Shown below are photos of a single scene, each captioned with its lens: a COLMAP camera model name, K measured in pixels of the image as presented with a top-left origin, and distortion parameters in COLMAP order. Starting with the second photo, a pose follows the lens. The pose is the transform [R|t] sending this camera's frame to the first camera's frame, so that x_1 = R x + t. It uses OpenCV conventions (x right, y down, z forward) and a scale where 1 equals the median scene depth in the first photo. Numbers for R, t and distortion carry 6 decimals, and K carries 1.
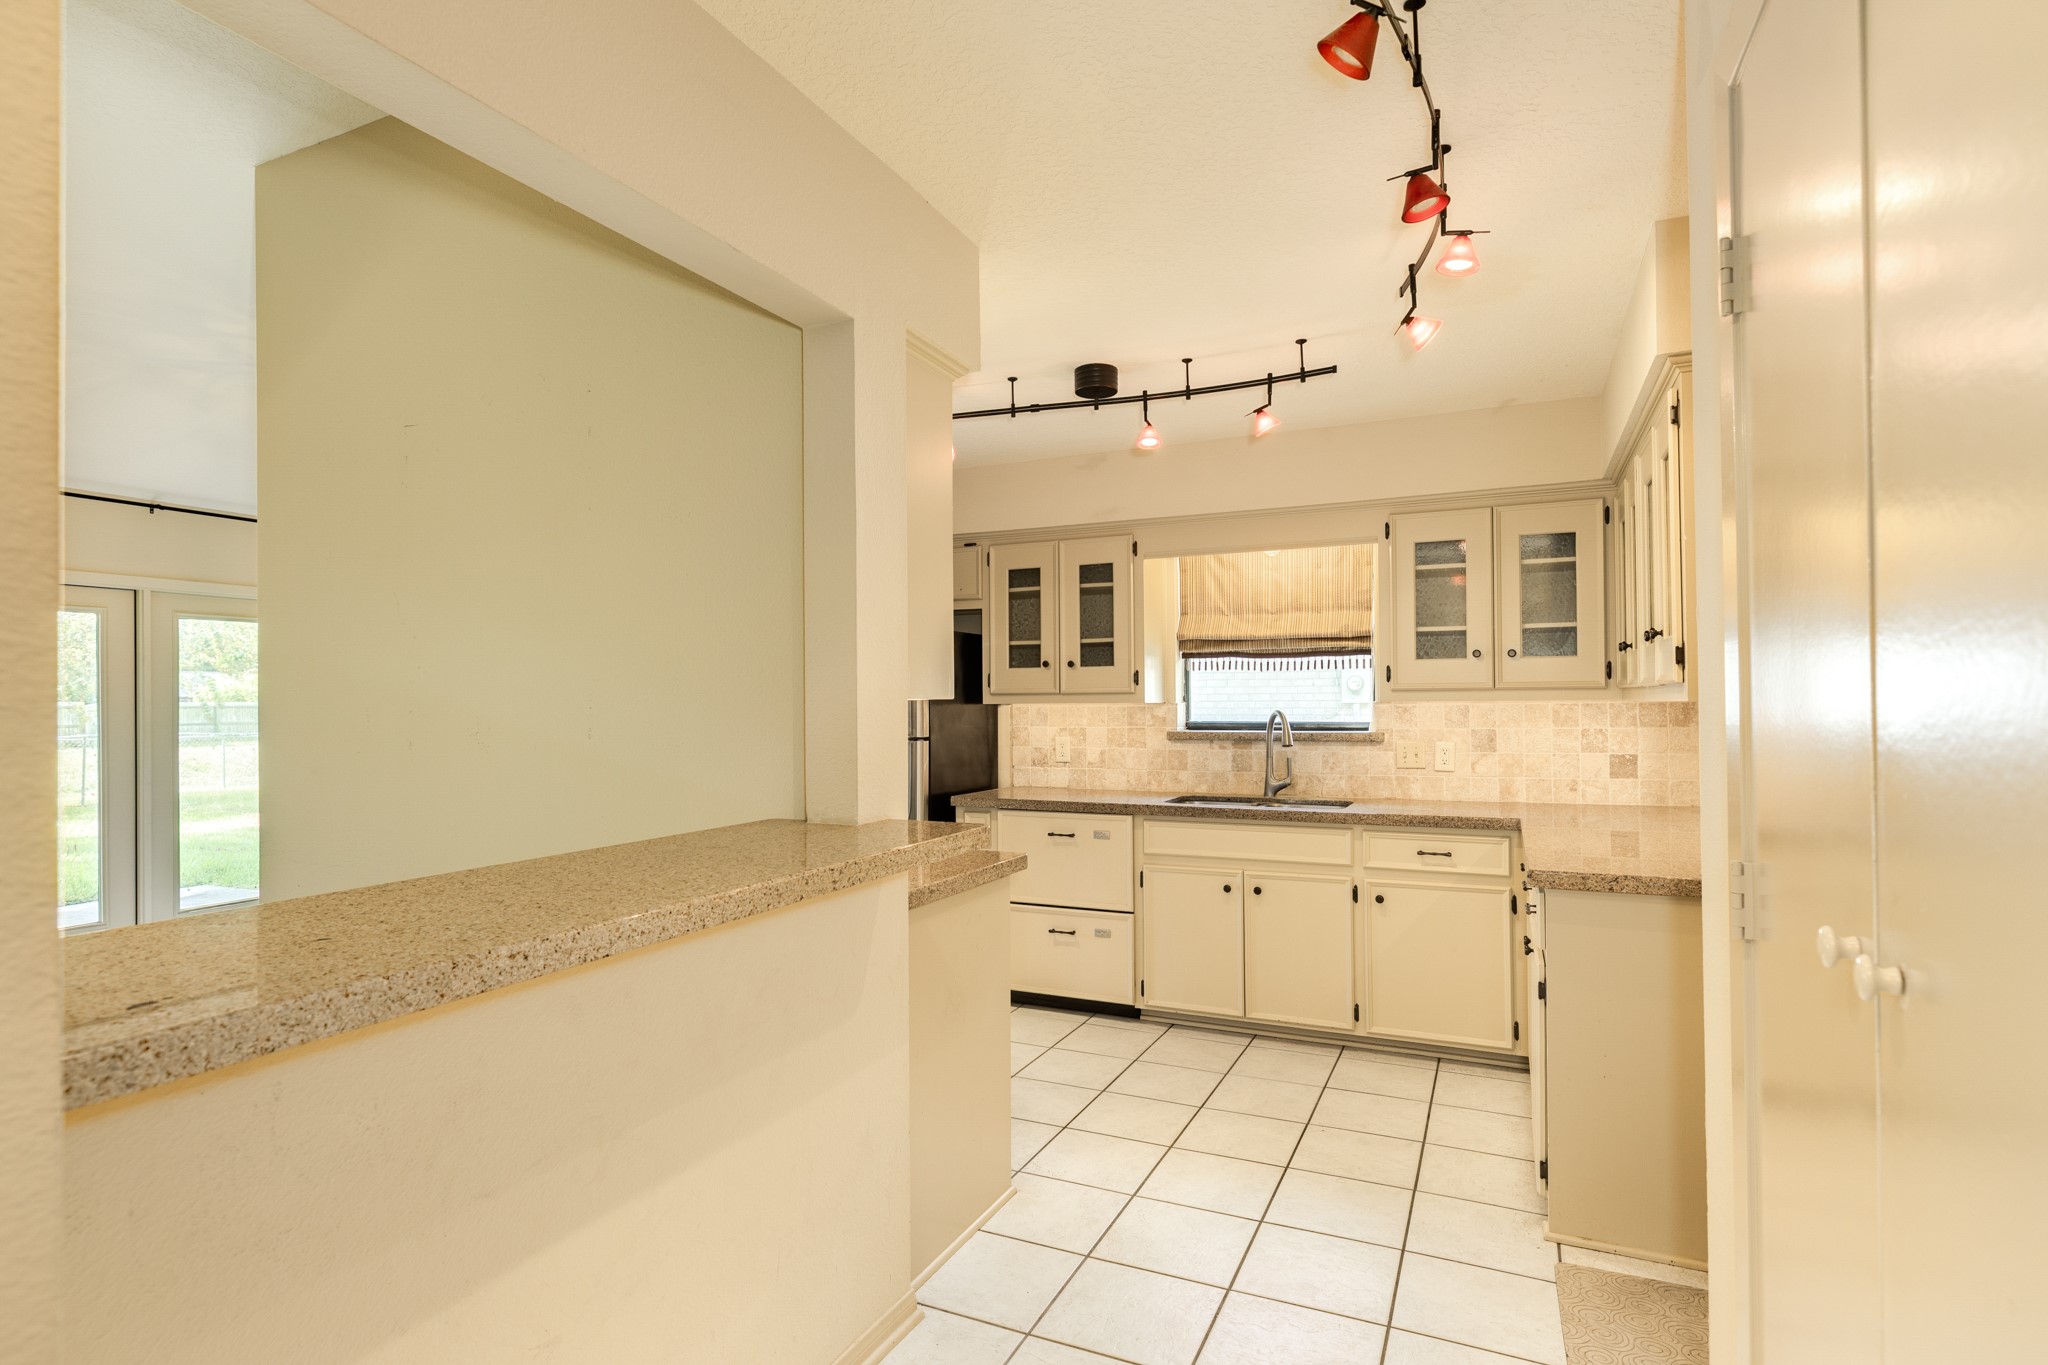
lens RADIAL K [[1042.2, 0, 1017.5], [0, 1042.2, 694.0], [0, 0, 1]] dist [0.001375, 0.000072]
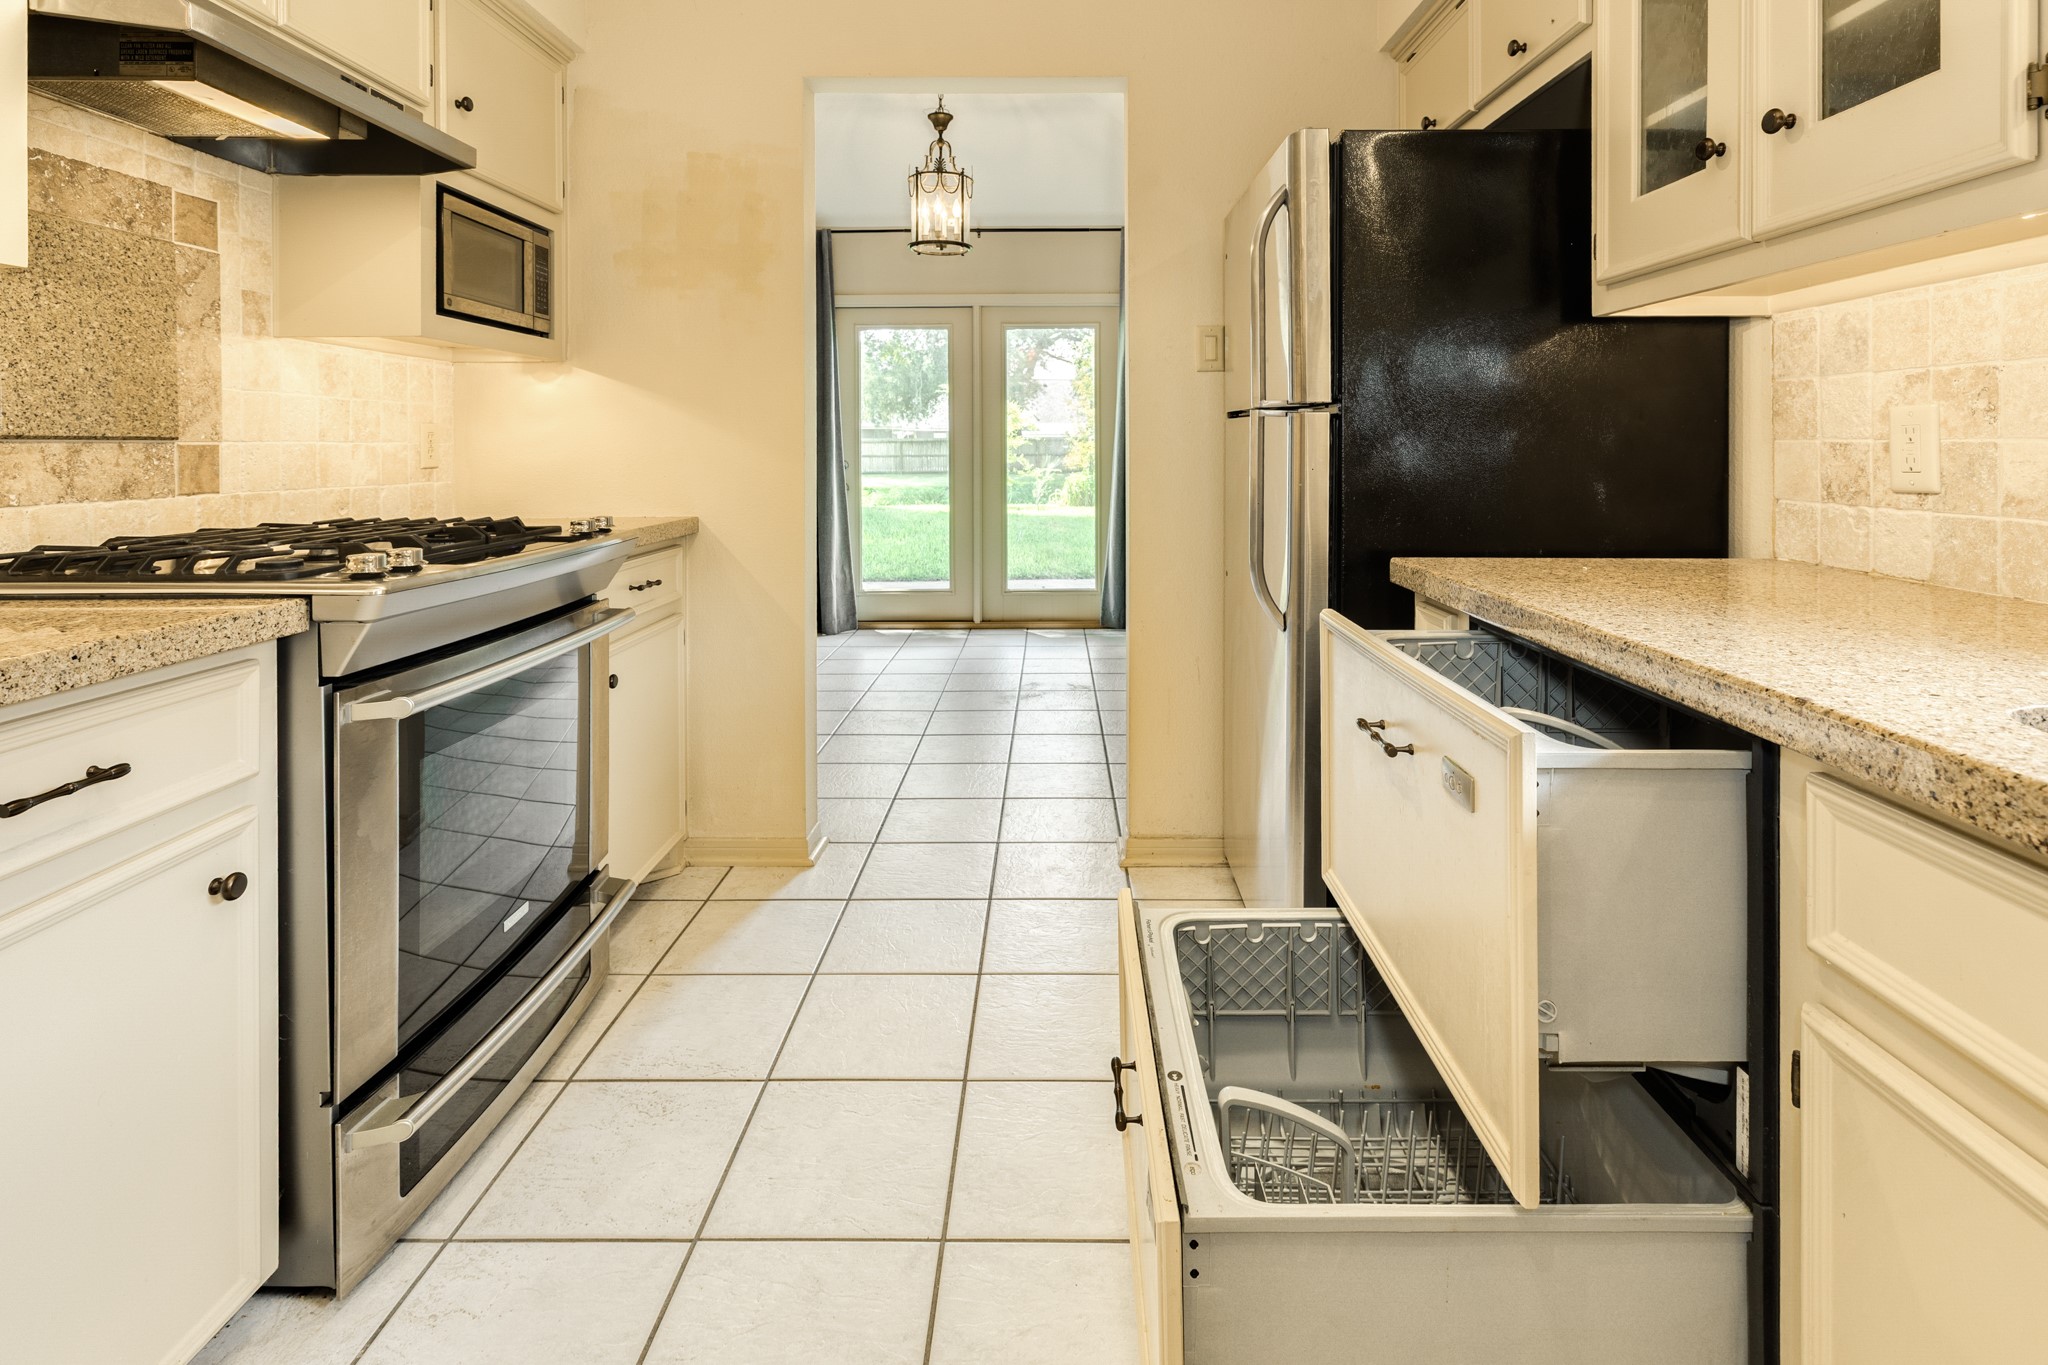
lens RADIAL K [[981.5, 0, 1061.3], [0, 981.5, 445.1], [0, 0, 1]] dist [0.002997, 0.000517]
pose [[0.424917, 0.003594, -0.905225, 0.210858], [0.009306, 0.999922, 0.008339, 0.053094], [0.905184, -0.011968, 0.424851, 0.742689]]
